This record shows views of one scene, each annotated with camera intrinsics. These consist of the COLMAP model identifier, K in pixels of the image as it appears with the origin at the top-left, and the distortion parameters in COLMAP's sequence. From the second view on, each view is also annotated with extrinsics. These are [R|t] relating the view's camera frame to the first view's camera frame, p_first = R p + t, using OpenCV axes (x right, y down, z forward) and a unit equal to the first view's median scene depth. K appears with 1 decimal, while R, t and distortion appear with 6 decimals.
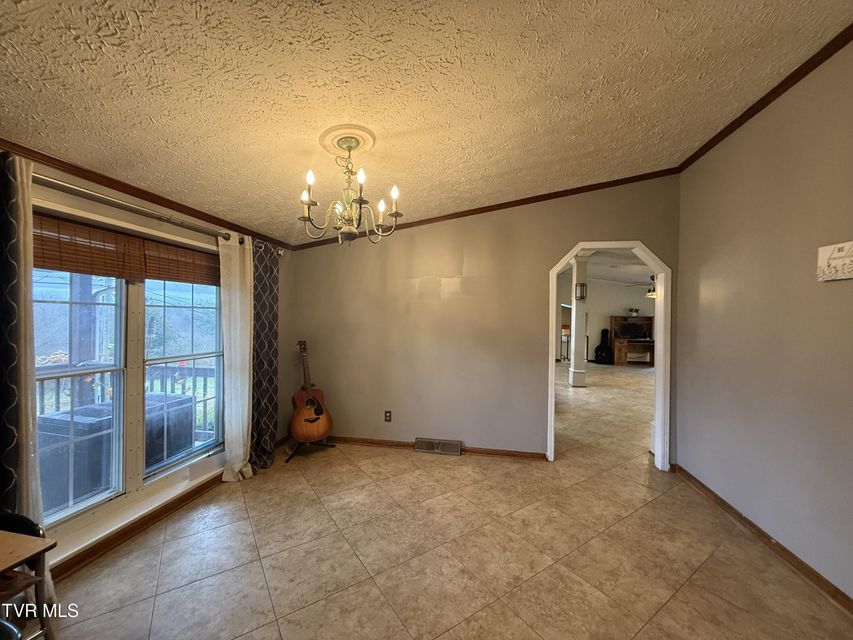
lens RADIAL K [[337.9, 0, 426.2], [0, 337.9, 322.1], [0, 0, 1]] dist [-0.003055, 0.000425]
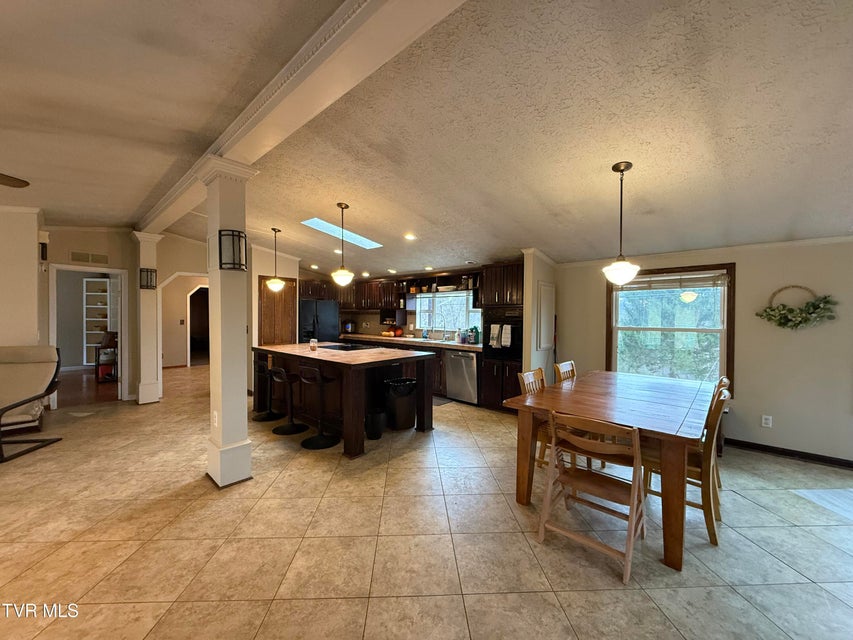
lens RADIAL K [[337.9, 0, 424.4], [0, 337.9, 318.6], [0, 0, 1]] dist [-0.003055, 0.000425]
pose [[-0.522565, -0.002566, -0.852596, 0.476218], [-0.026161, 0.999573, 0.013026, -0.013619], [0.852198, 0.029112, -0.522409, 0.997964]]
